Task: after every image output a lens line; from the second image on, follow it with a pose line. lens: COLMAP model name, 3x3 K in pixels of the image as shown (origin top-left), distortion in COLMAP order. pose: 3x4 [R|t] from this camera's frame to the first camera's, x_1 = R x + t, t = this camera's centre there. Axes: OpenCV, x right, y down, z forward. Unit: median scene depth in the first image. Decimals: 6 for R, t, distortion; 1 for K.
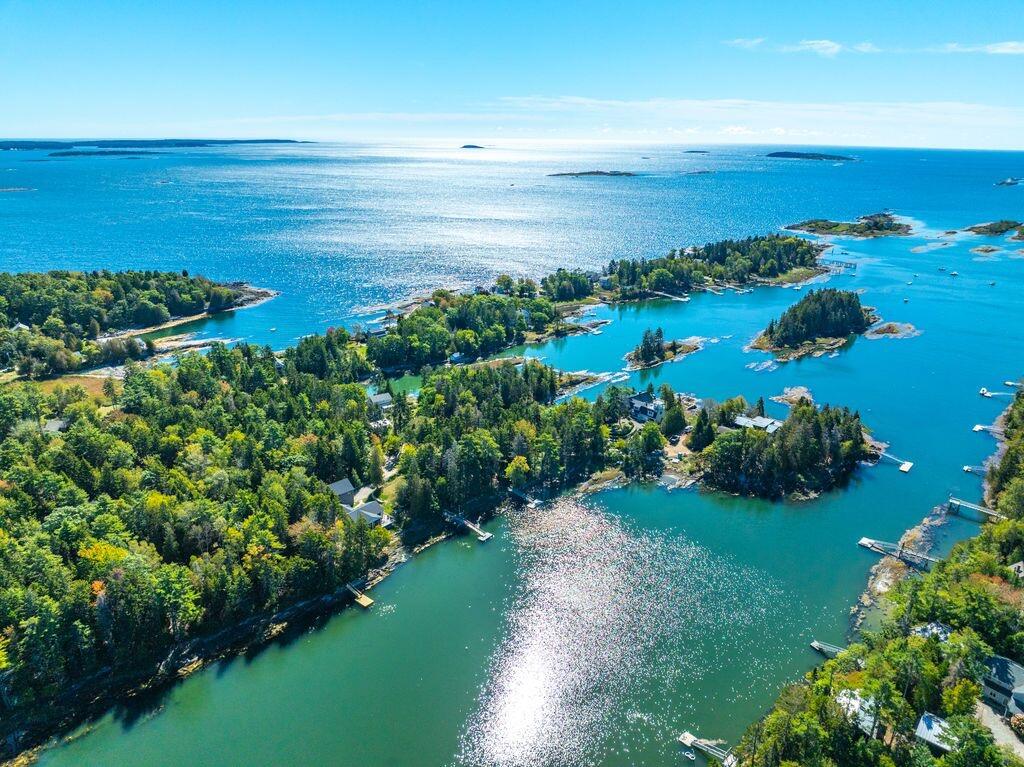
lens RADIAL K [[720.5, 0, 512.0], [0, 720.5, 383.5], [0, 0, 1]] dist [-0.040302, -0.000417]
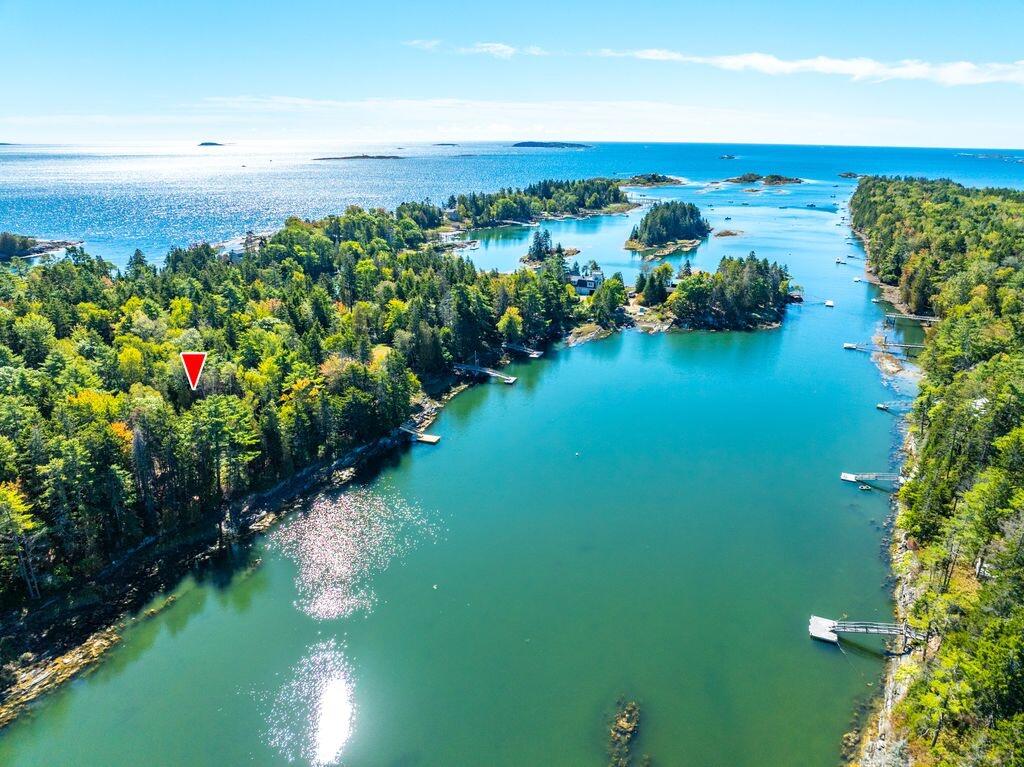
lens RADIAL K [[720.5, 0, 512.0], [0, 720.5, 383.5], [0, 0, 1]] dist [-0.040302, -0.000417]
pose [[0.943132, -0.113016, 0.312617, -0.170686], [0.113094, 0.993422, 0.017946, 0.108084], [-0.312589, 0.018430, 0.949710, 0.075476]]
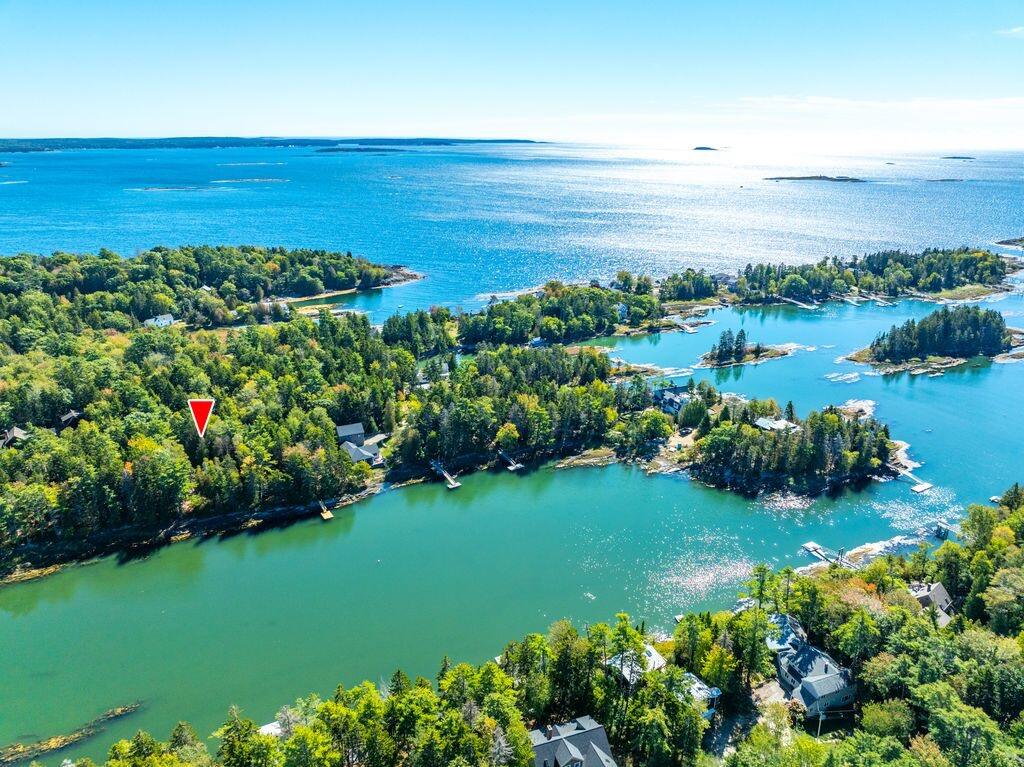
lens RADIAL K [[720.5, 0, 512.0], [0, 720.5, 383.5], [0, 0, 1]] dist [-0.040302, -0.000417]
pose [[0.950887, 0.099820, -0.293001, 0.197890], [-0.100262, 0.994869, 0.013549, 0.014623], [0.292850, 0.016493, 0.956016, -0.037243]]
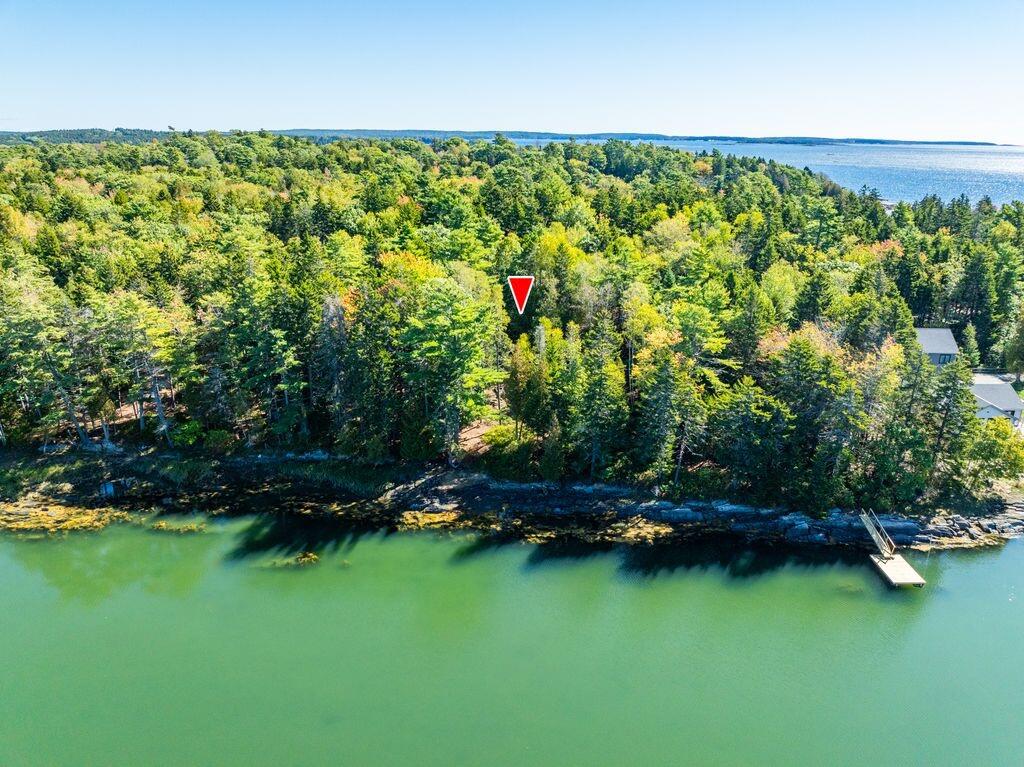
lens RADIAL K [[720.5, 0, 512.0], [0, 720.5, 383.5], [0, 0, 1]] dist [-0.040302, -0.000417]
pose [[0.656614, 0.241932, -0.714372, -0.049101], [-0.247100, 0.963887, 0.099312, 0.105737], [0.712601, 0.111312, 0.692683, 0.288483]]
